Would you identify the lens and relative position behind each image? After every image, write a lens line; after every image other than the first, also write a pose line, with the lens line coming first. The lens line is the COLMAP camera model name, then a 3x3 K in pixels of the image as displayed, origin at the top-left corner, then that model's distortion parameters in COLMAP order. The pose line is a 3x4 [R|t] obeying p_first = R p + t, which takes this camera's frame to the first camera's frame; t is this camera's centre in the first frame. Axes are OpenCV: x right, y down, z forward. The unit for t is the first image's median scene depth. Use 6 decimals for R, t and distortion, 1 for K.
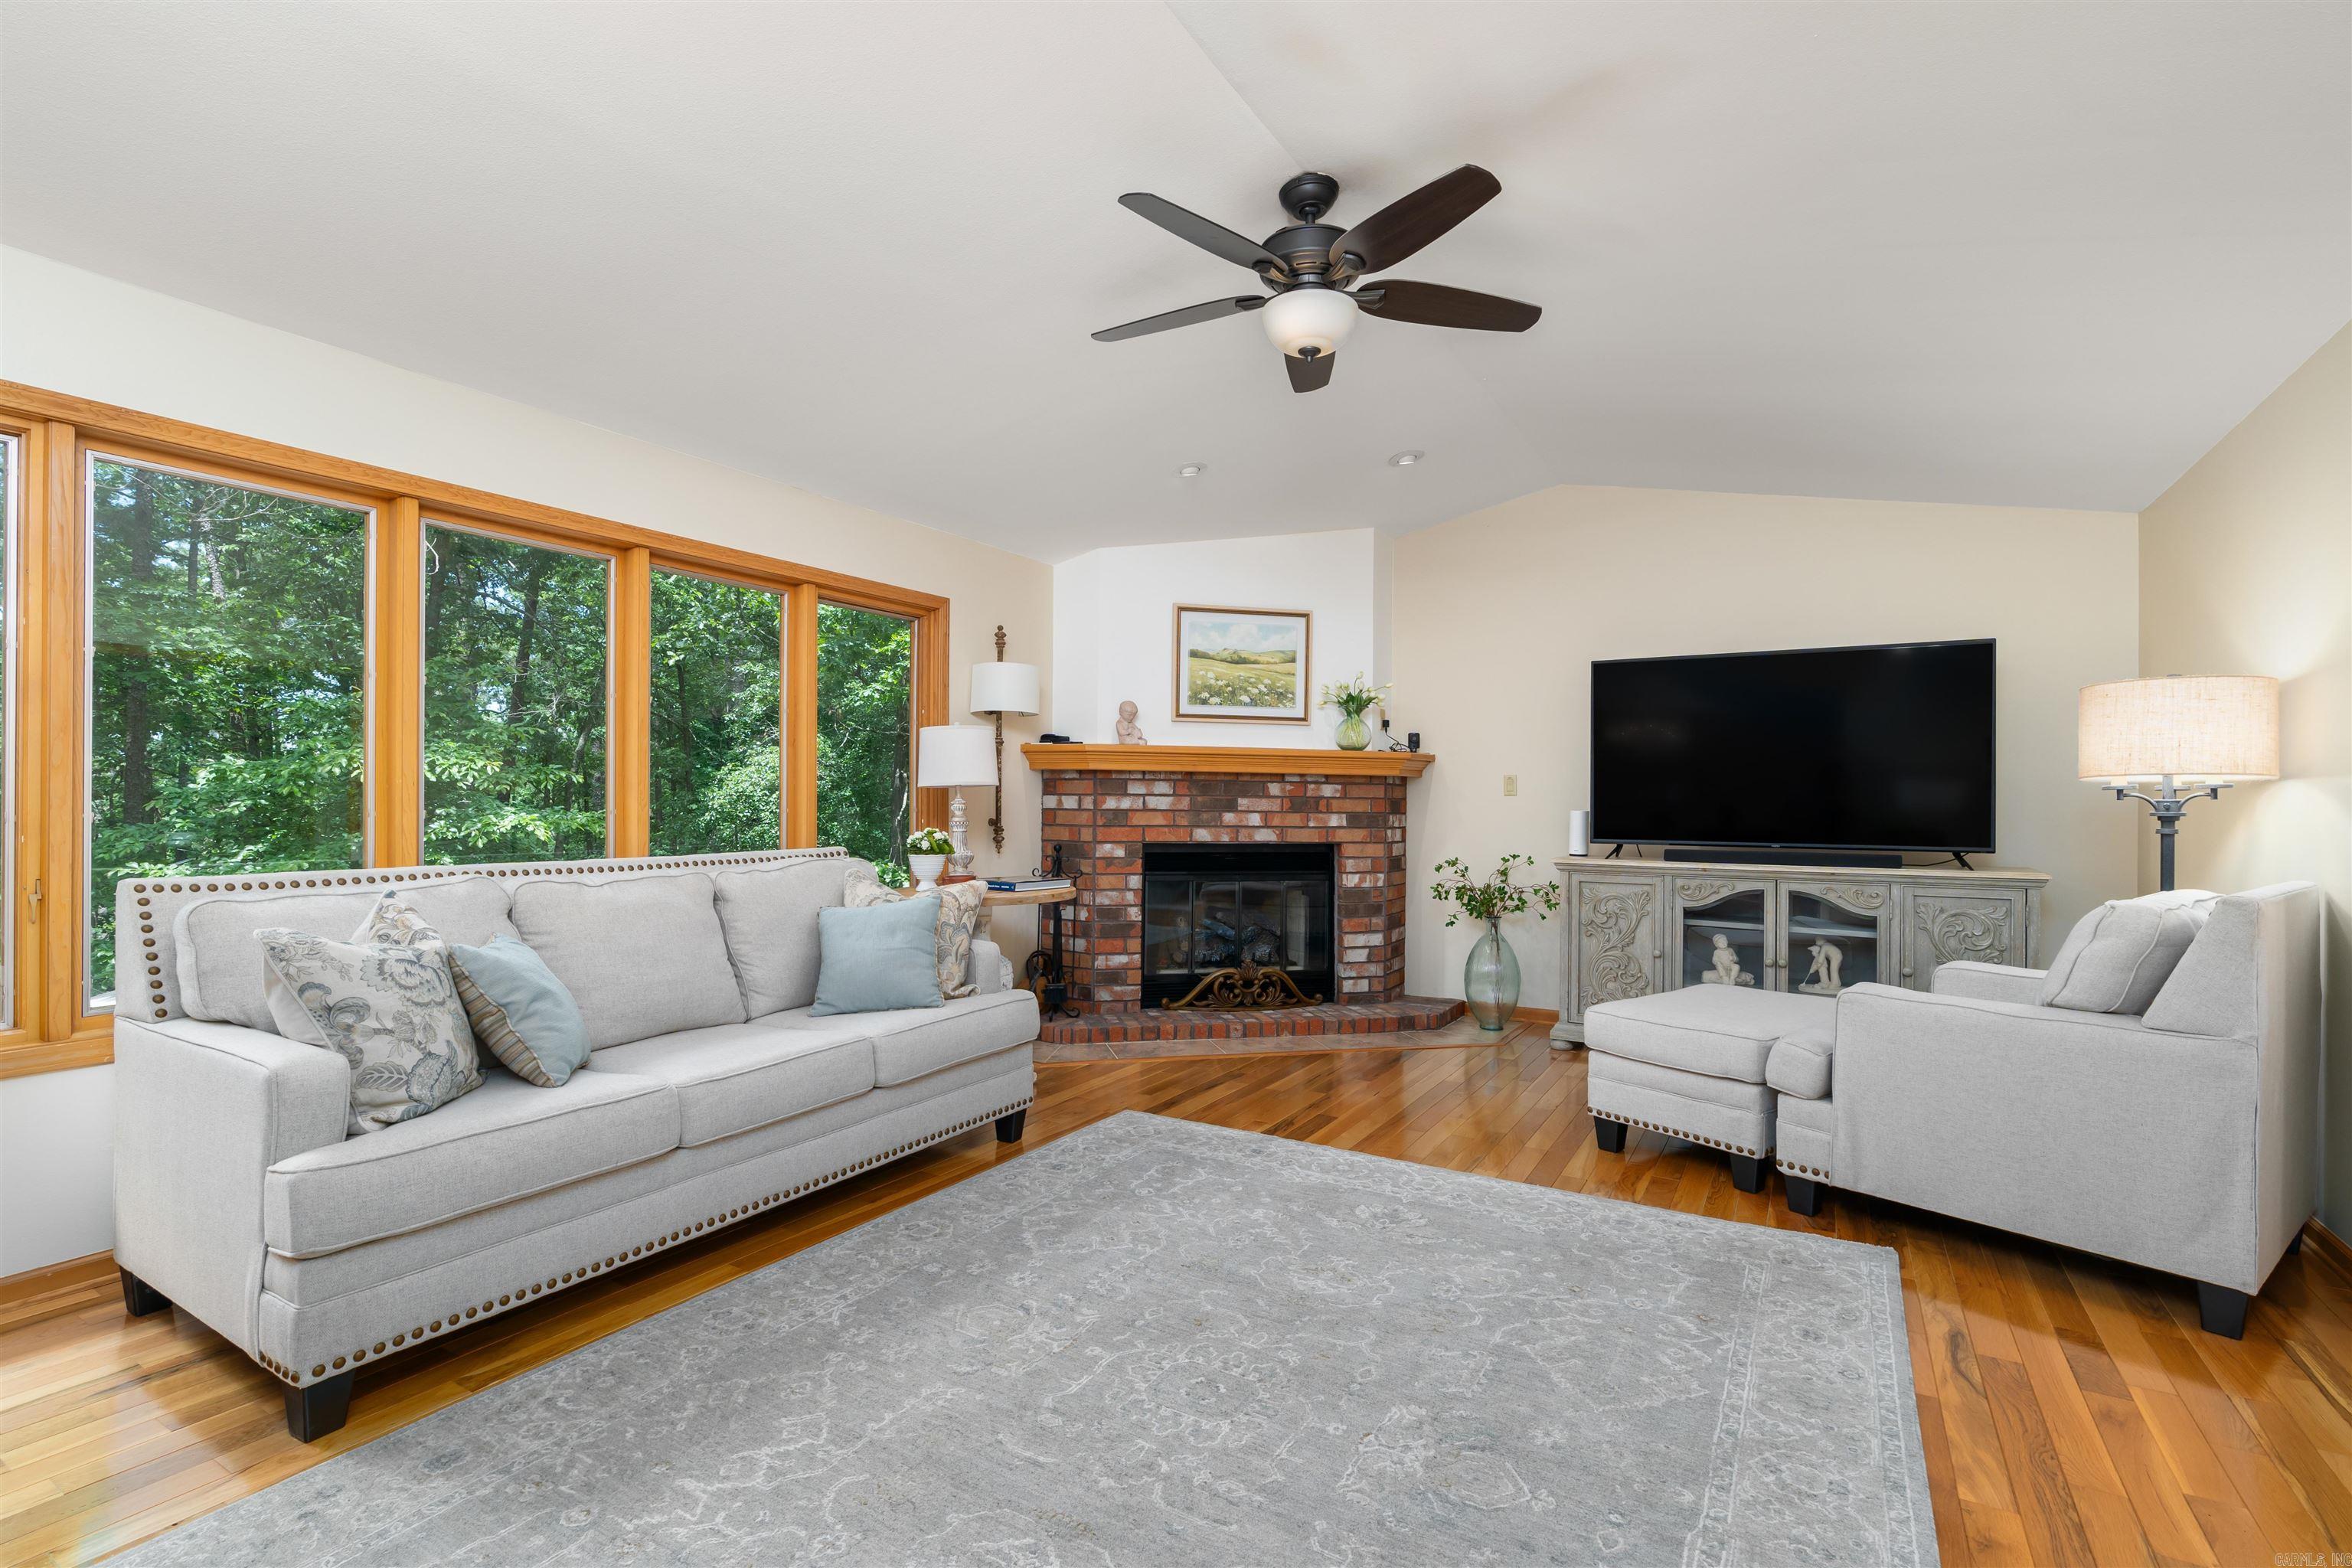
lens RADIAL K [[1088.8, 0, 1167.7], [0, 1088.8, 789.7], [0, 0, 1]] dist [-0.012326, 0.000775]
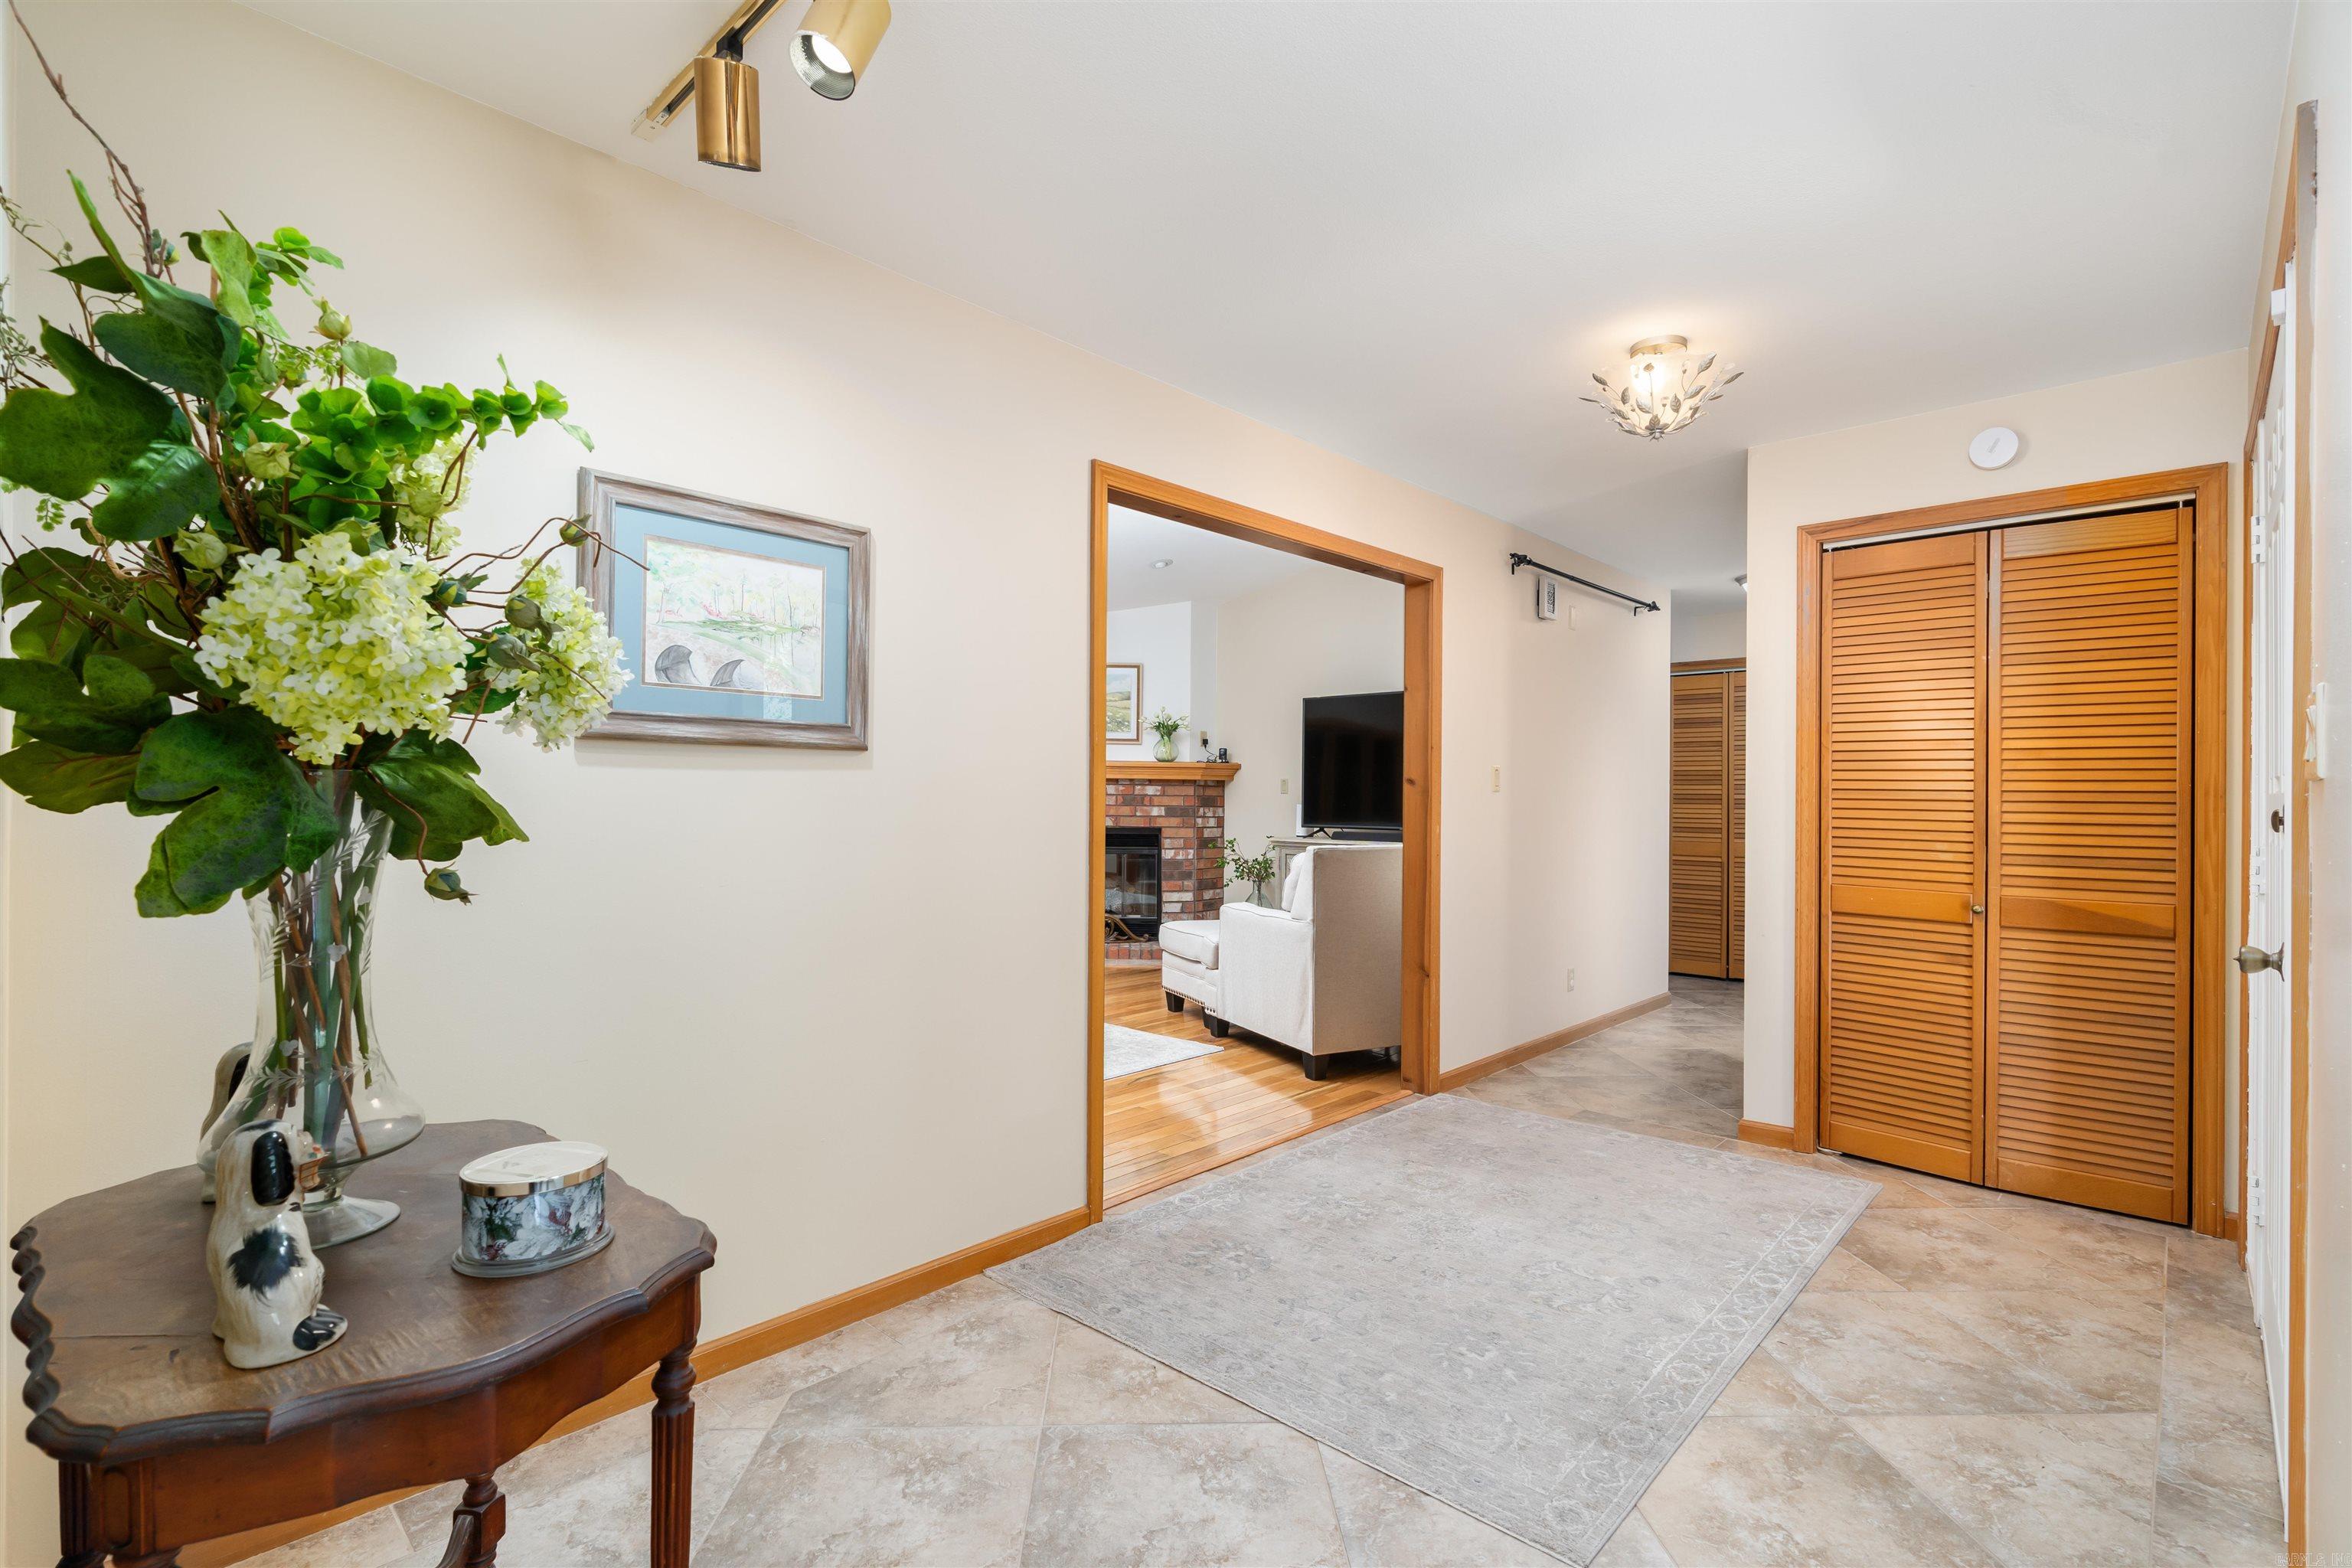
lens RADIAL K [[1088.8, 0, 1179.8], [0, 1088.8, 790.0], [0, 0, 1]] dist [-0.012326, 0.000775]
pose [[0.978341, -0.002813, -0.206981, 0.487022], [0.002827, 0.999996, -0.000228, 0.000924], [0.206981, -0.000362, 0.978345, -0.383489]]
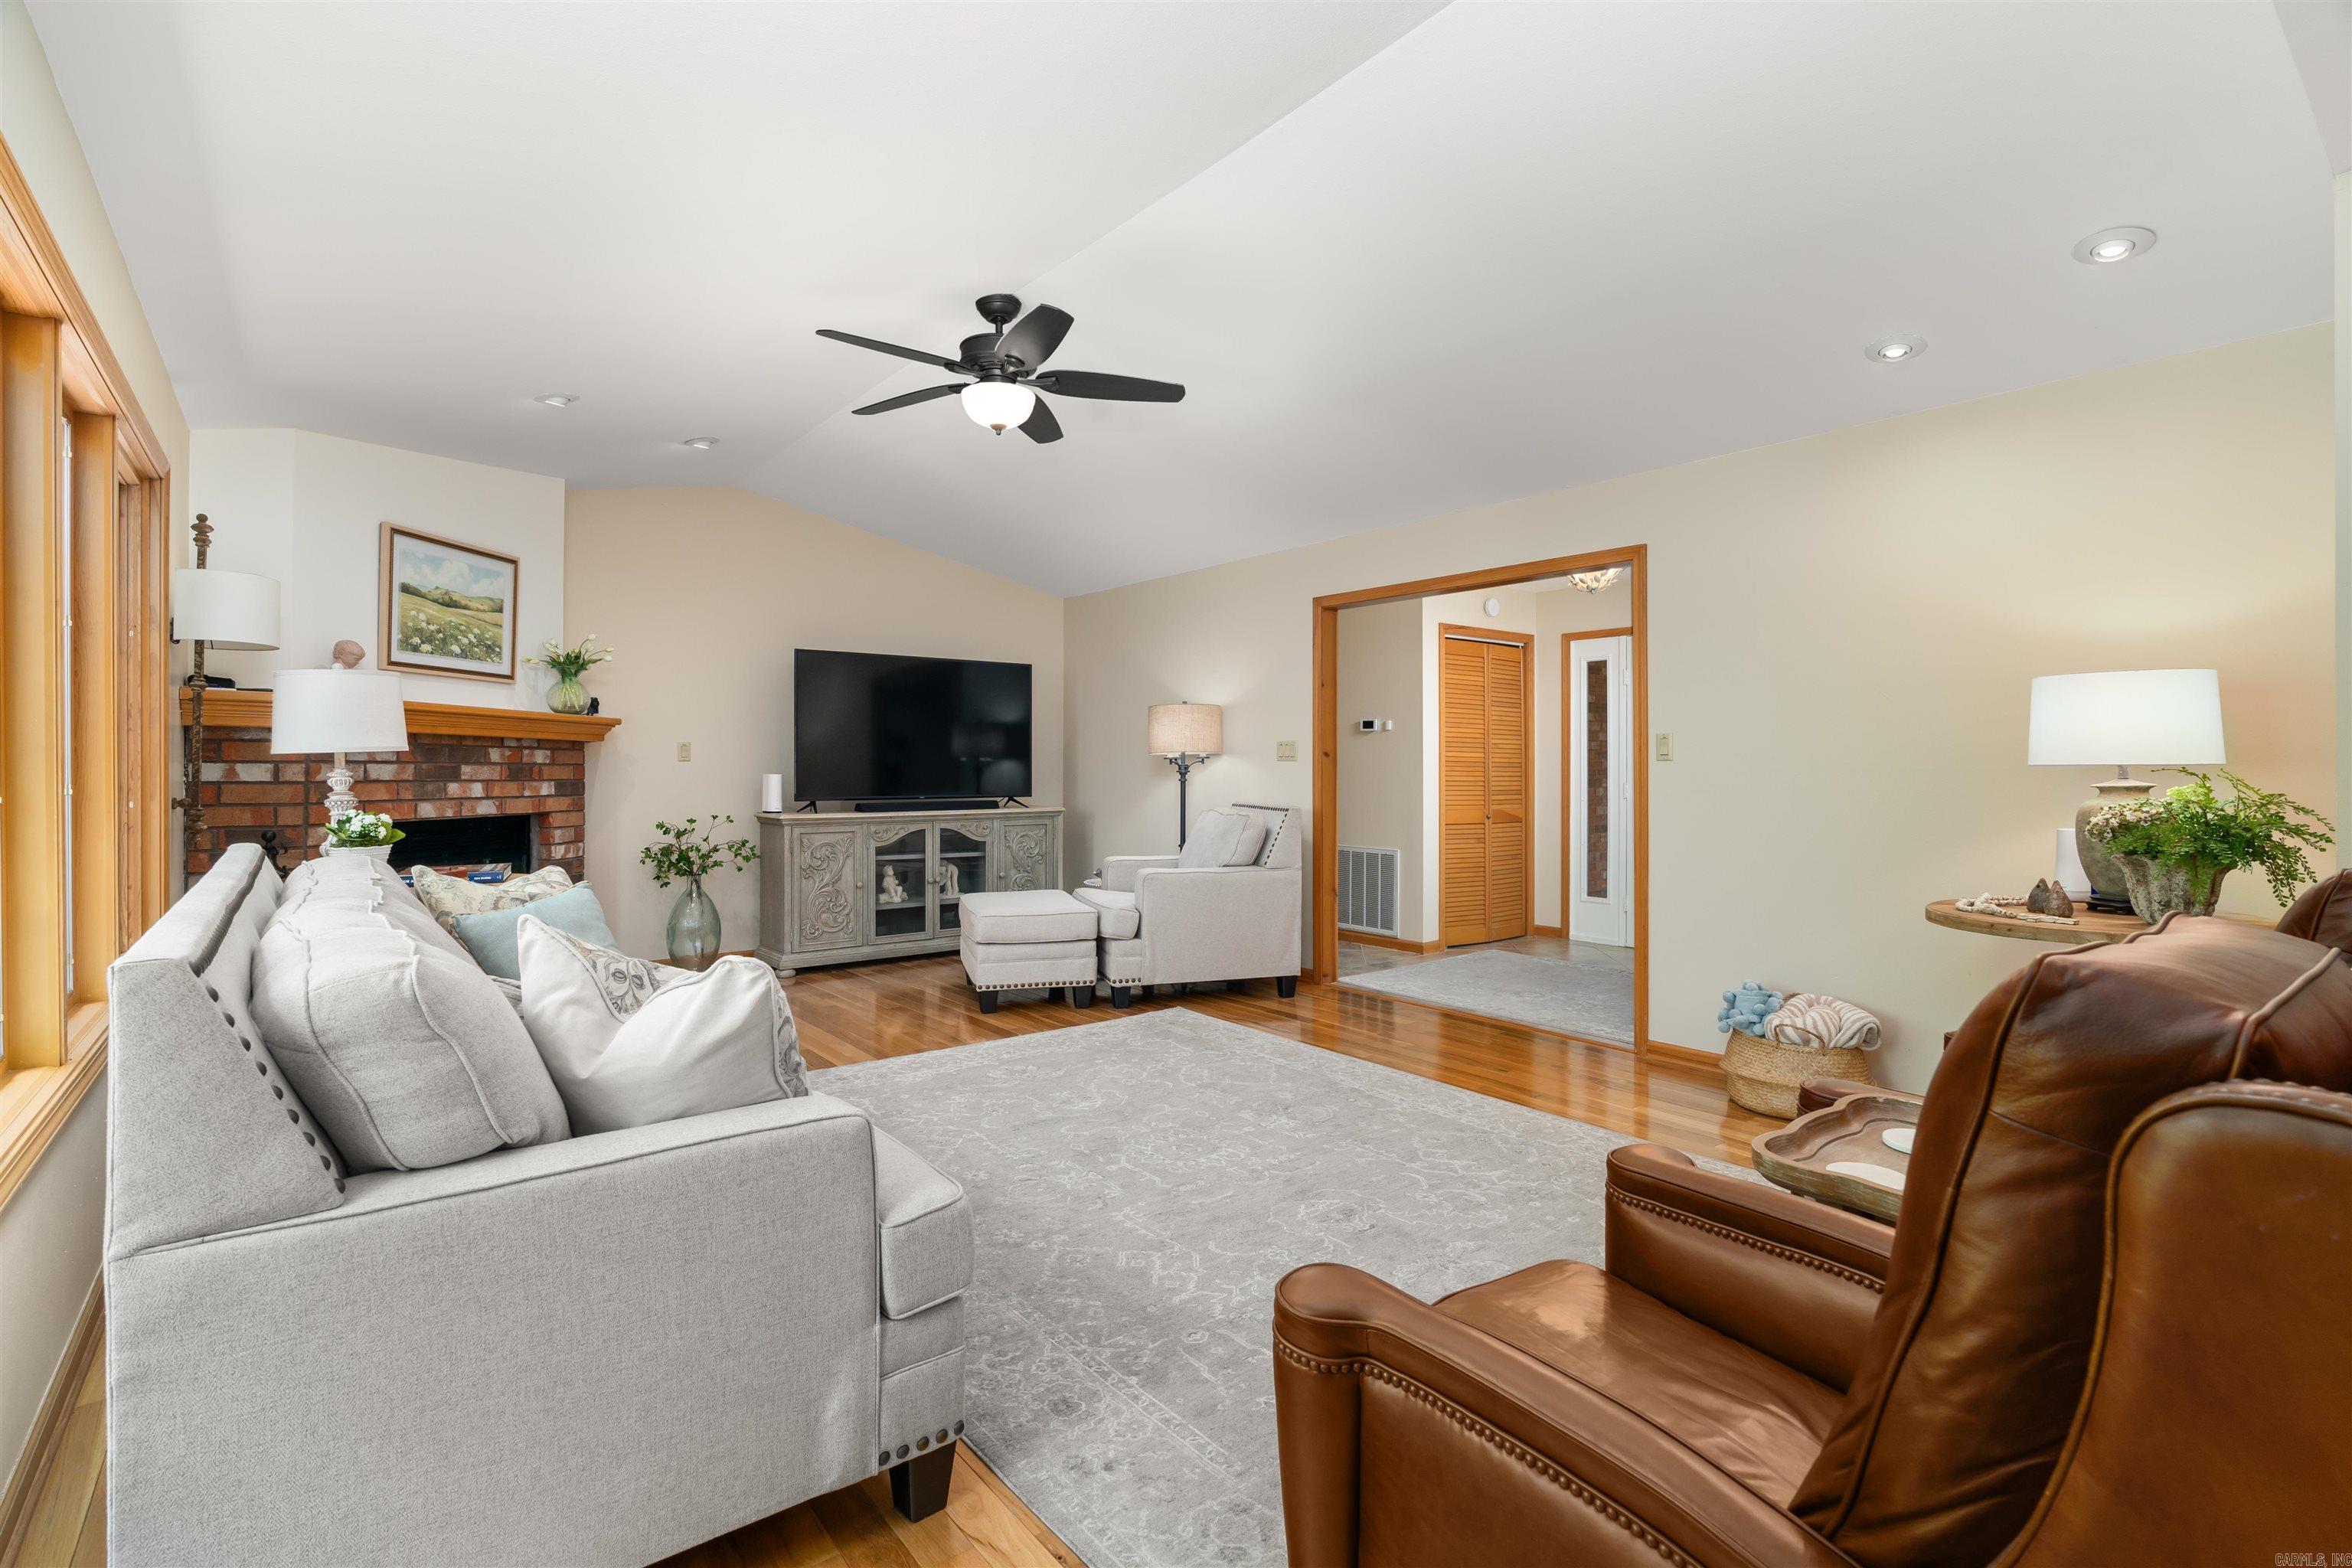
lens RADIAL K [[1088.8, 0, 1173.1], [0, 1088.8, 768.7], [0, 0, 1]] dist [-0.012326, 0.000775]
pose [[0.350580, -0.009468, 0.936485, -0.537191], [-0.007082, 0.999894, 0.012760, -0.004473], [-0.936506, -0.011106, 0.350476, 0.178885]]
